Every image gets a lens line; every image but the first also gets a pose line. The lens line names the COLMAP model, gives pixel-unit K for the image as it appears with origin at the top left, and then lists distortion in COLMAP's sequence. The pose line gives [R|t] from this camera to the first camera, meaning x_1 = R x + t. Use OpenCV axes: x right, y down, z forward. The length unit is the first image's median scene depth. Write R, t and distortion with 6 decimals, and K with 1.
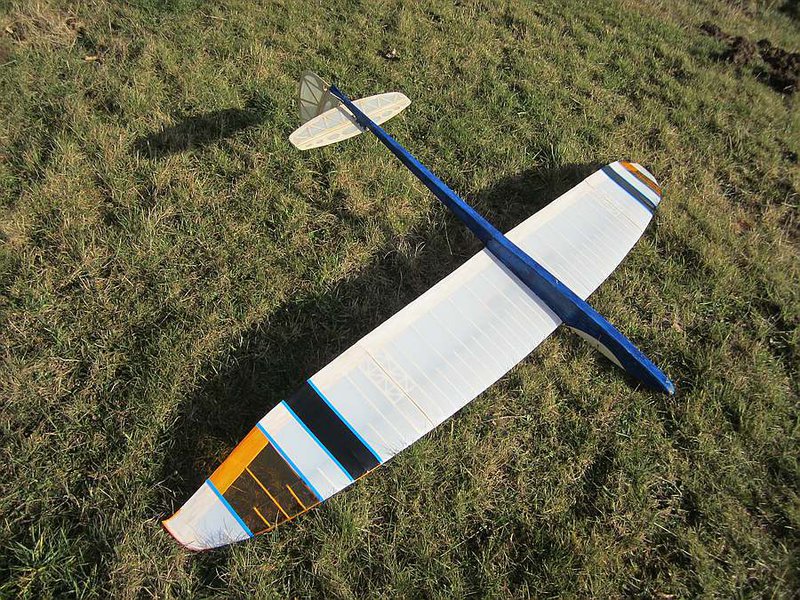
lens RADIAL K [[650.0, 0, 402.5], [0, 650.0, 295.0], [0, 0, 1]] dist [-0.056234, 0.007630]
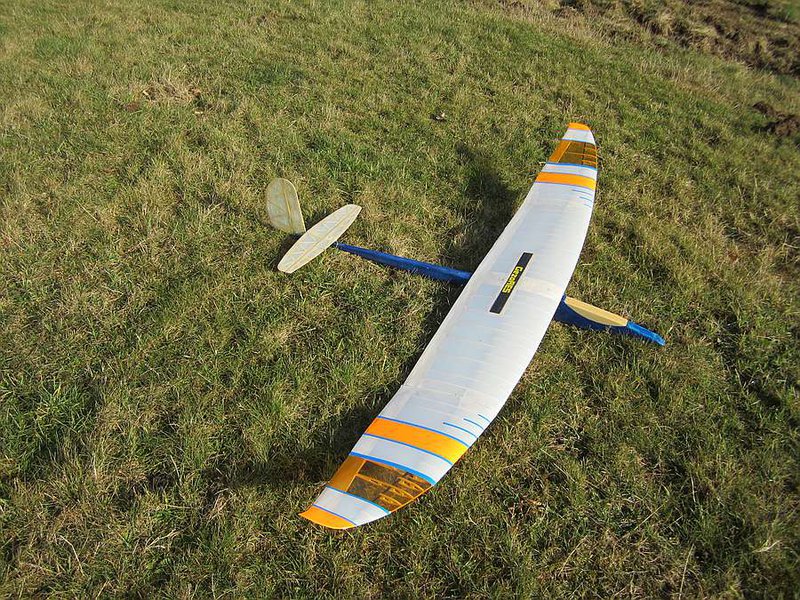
lens RADIAL K [[650.0, 0, 402.5], [0, 650.0, 295.0], [0, 0, 1]] dist [-0.056234, 0.007630]
pose [[0.977838, 0.061220, -0.200212, 0.194845], [-0.093411, 0.983407, -0.155516, 0.153438], [0.187369, 0.170772, 0.967331, -0.107899]]
